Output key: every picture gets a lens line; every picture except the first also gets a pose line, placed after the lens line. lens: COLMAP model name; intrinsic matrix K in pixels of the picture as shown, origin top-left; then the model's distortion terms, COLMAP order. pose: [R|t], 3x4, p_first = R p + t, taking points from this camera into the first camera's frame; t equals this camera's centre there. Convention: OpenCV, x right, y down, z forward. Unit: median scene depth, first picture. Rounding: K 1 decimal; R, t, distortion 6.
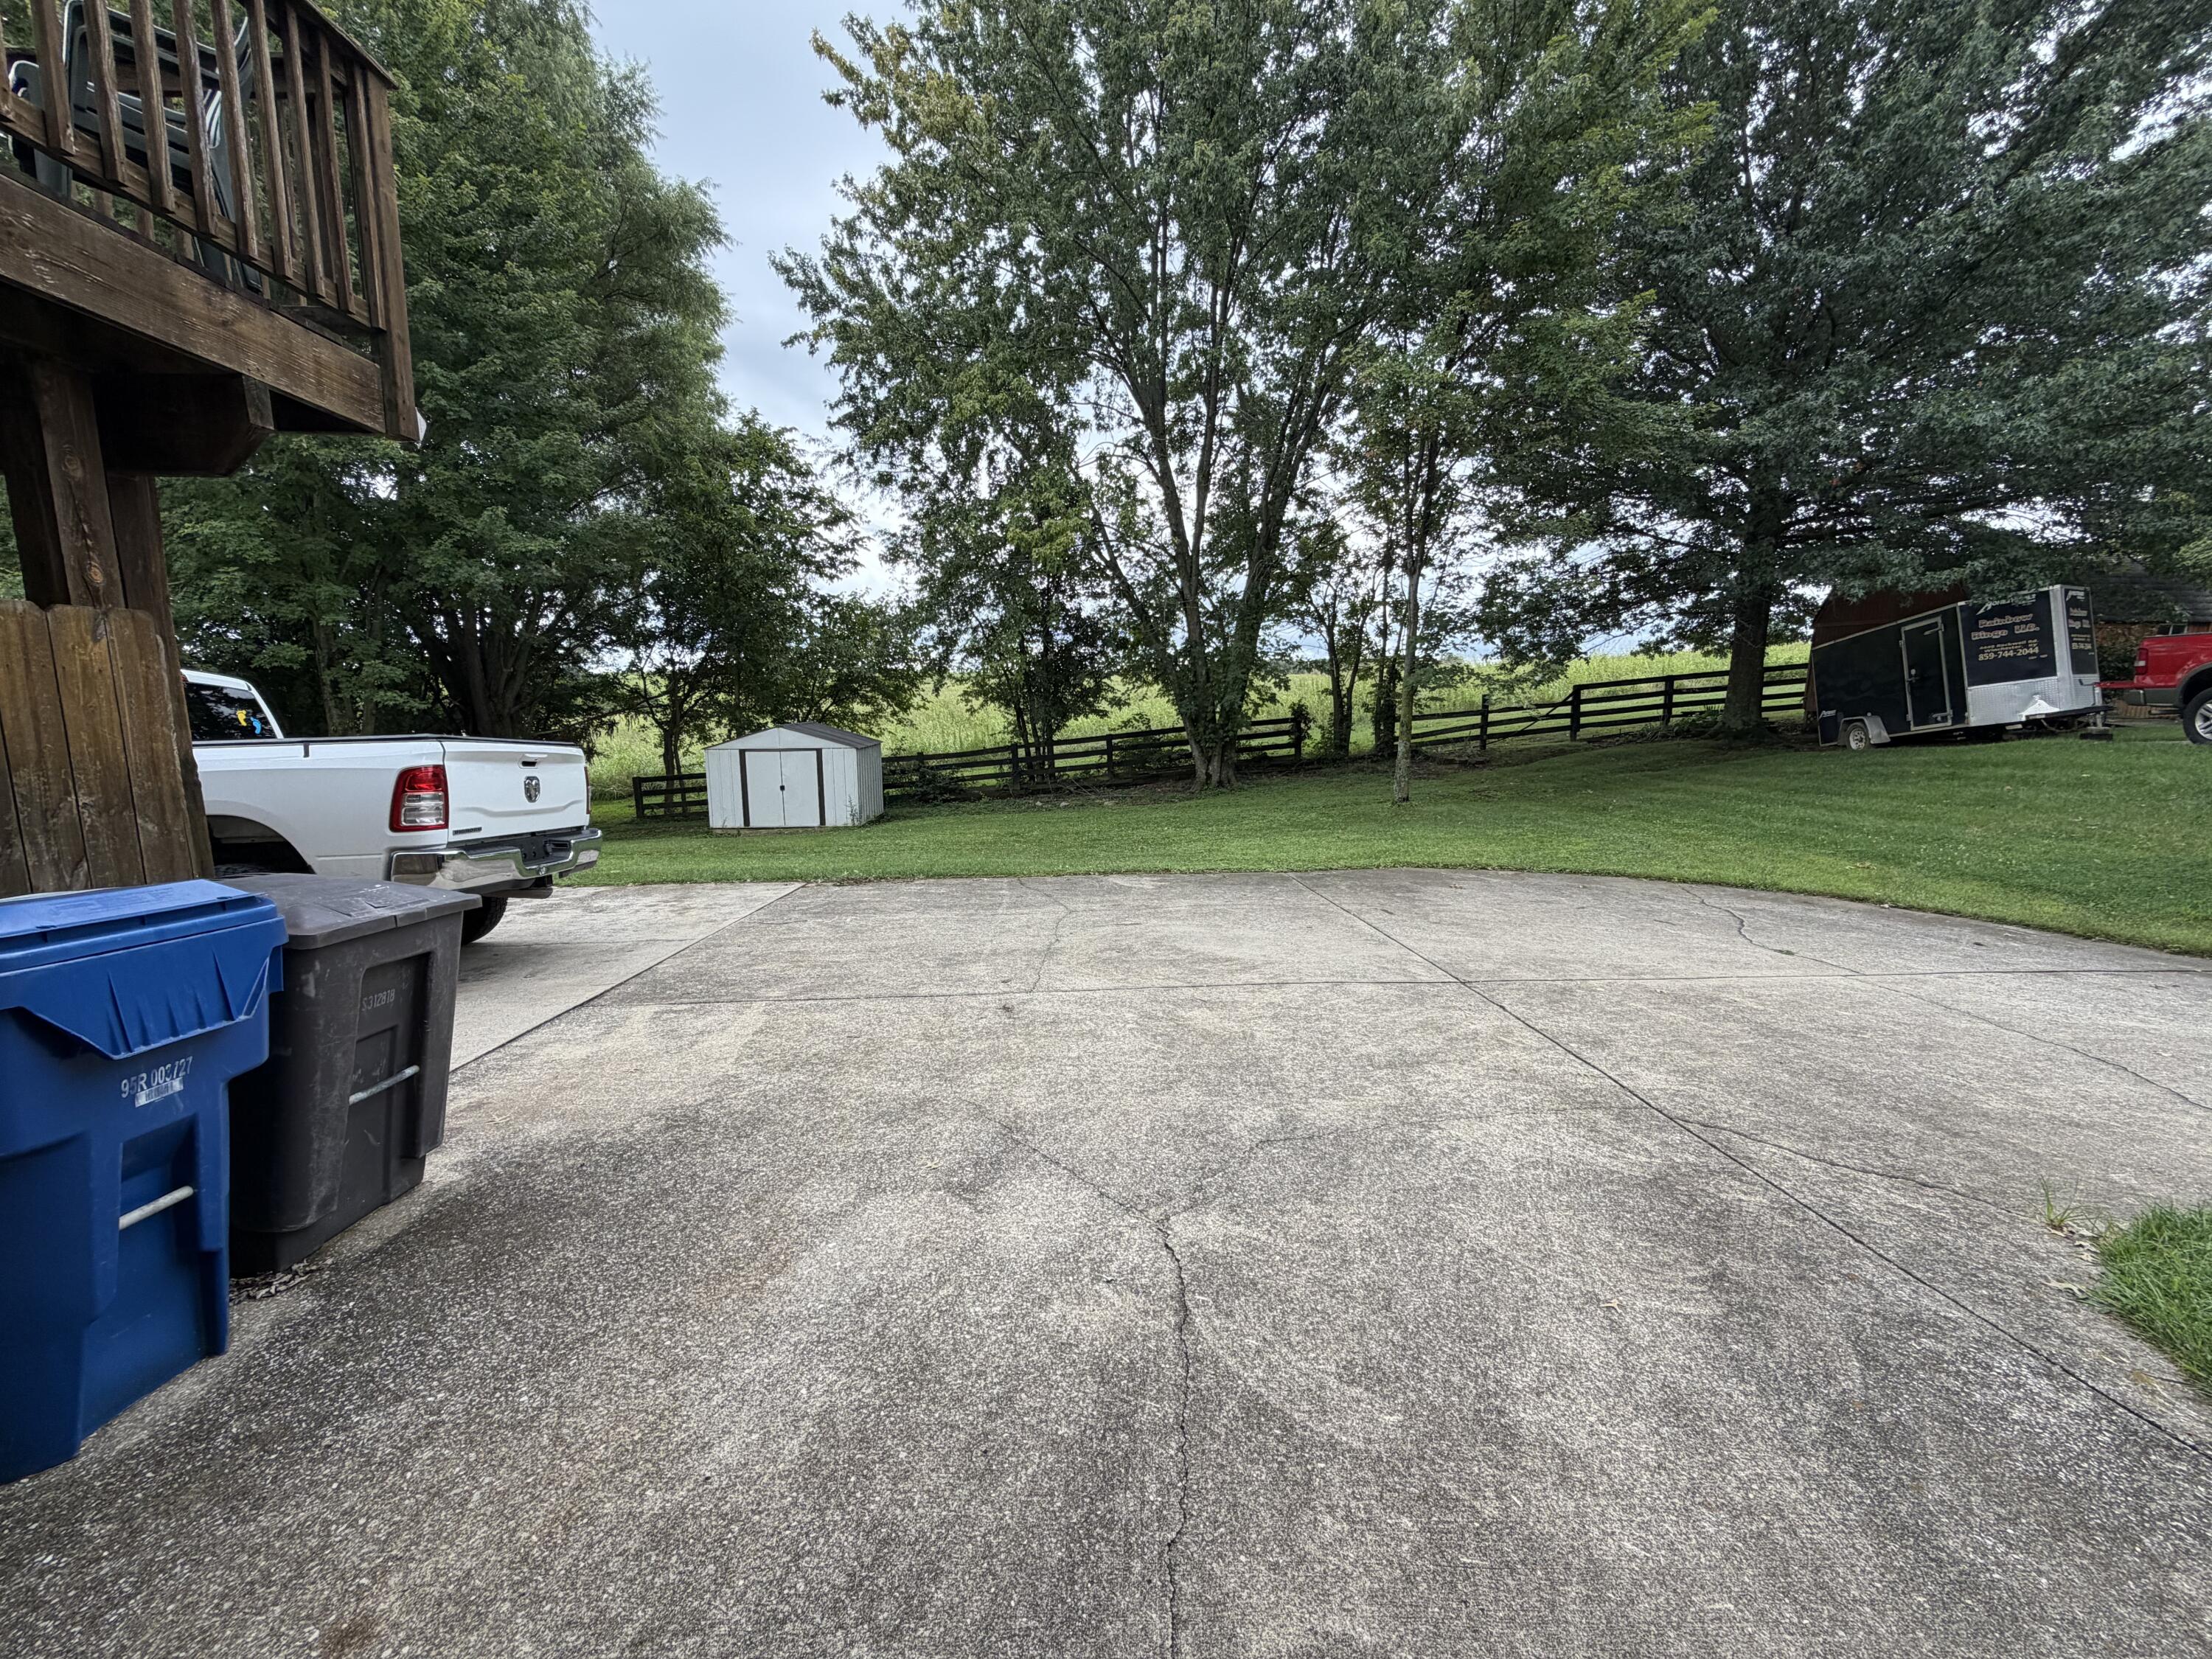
lens RADIAL K [[882.3, 0, 1098.1], [0, 882.3, 832.3], [0, 0, 1]] dist [0.001422, 0.000501]
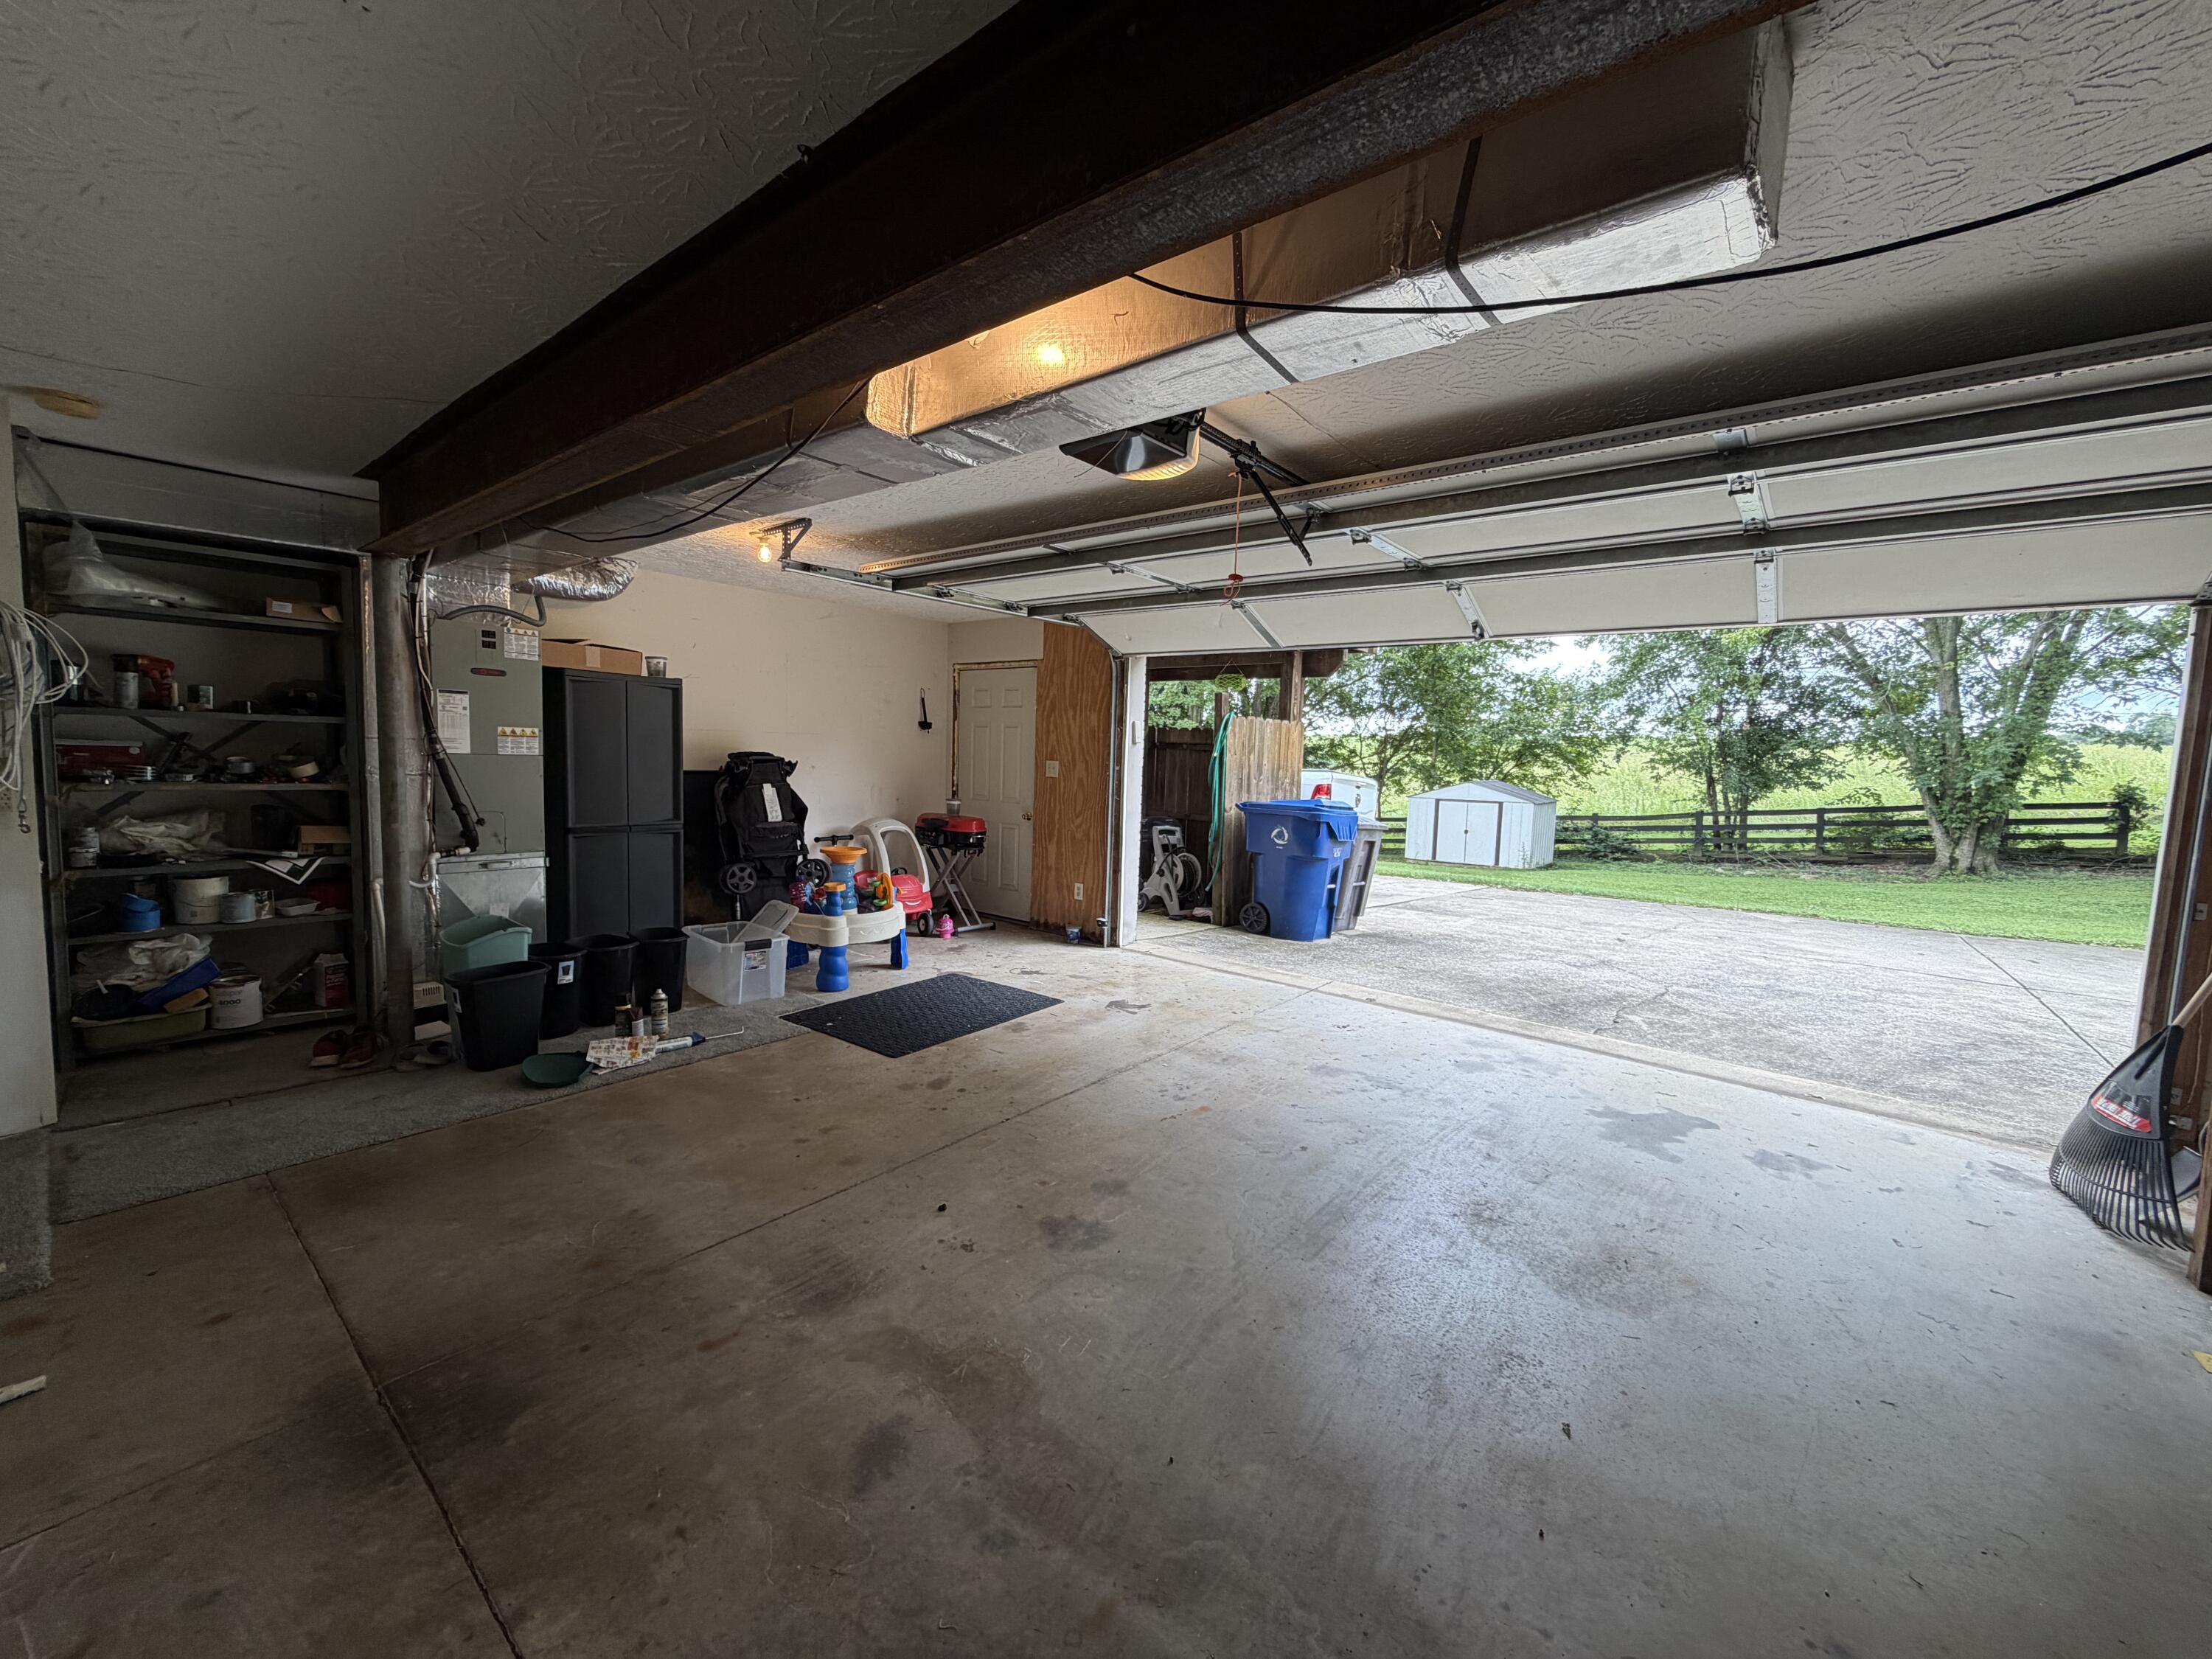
lens RADIAL K [[882.3, 0, 1102.3], [0, 882.3, 828.6], [0, 0, 1]] dist [0.001422, 0.000501]
pose [[0.752958, 0.080159, -0.653169, 0.051770], [-0.127134, 0.991574, -0.024868, 0.031858], [0.645672, 0.101764, 0.756804, -0.210211]]
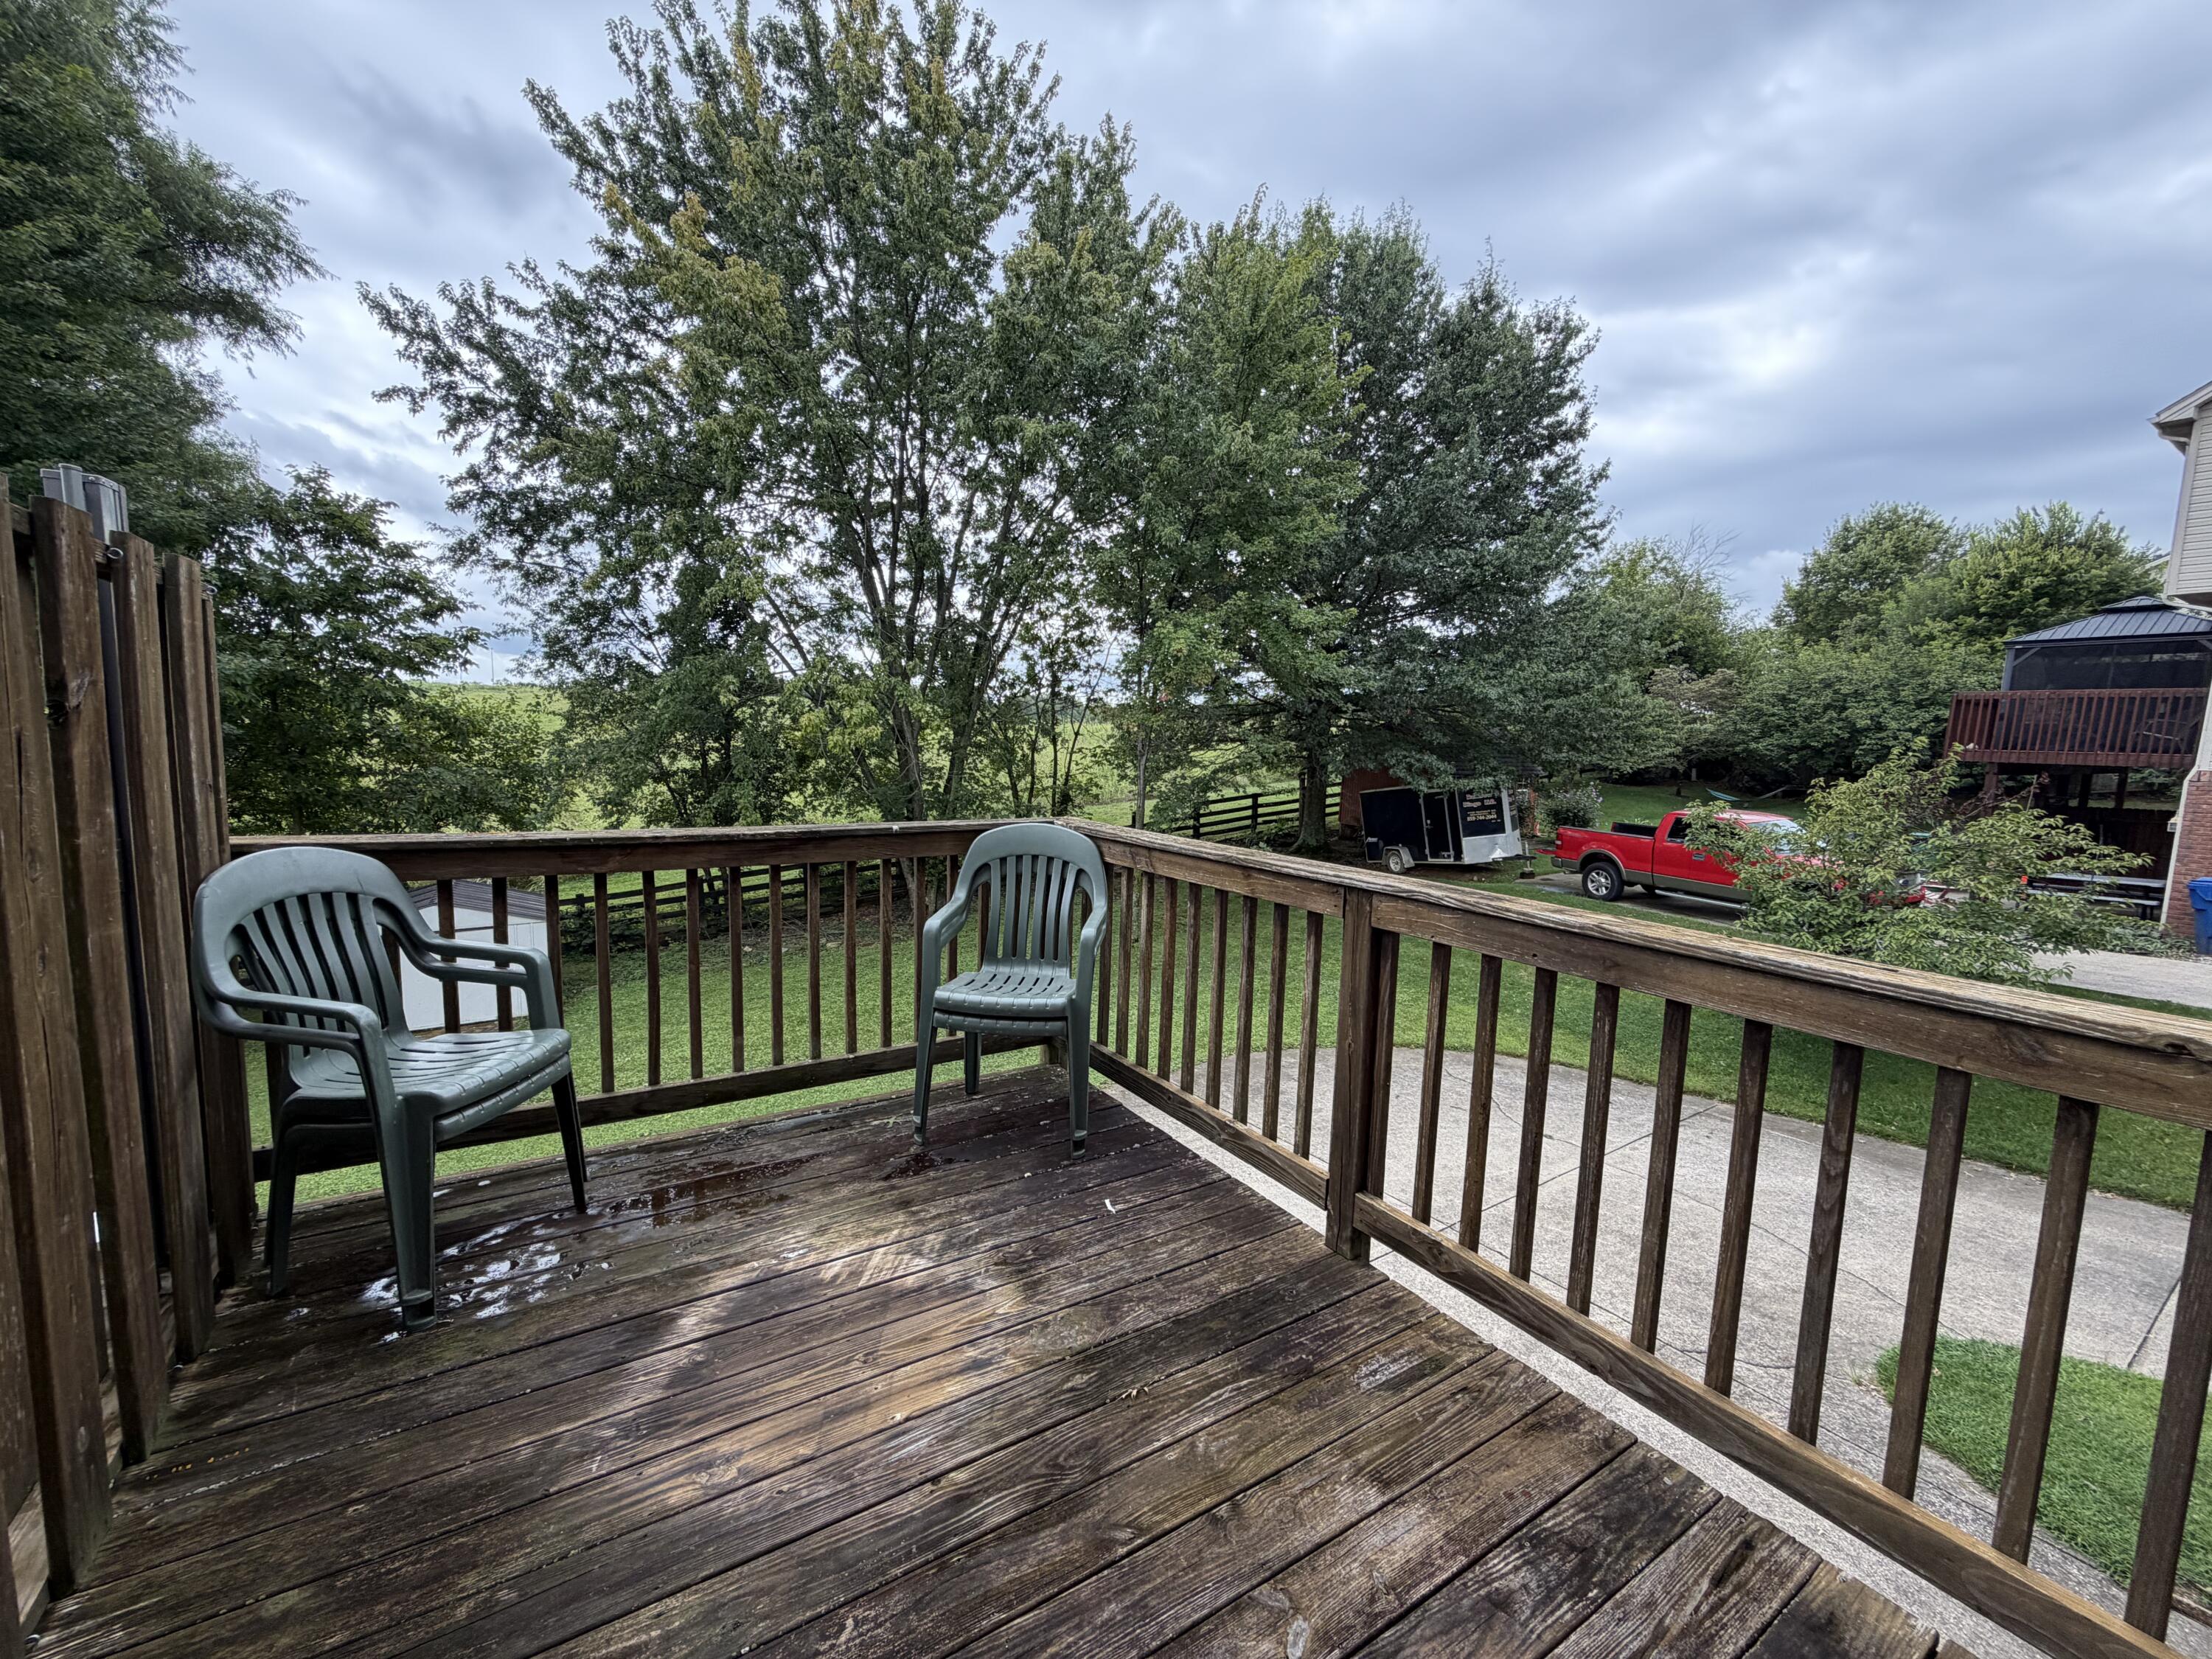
lens RADIAL K [[882.3, 0, 1109.2], [0, 882.3, 823.6], [0, 0, 1]] dist [0.001422, 0.000501]
pose [[0.866266, -0.023689, 0.499021, -0.176742], [0.042519, 0.998747, -0.026398, -0.113652], [-0.497771, 0.044086, 0.866188, 0.005109]]
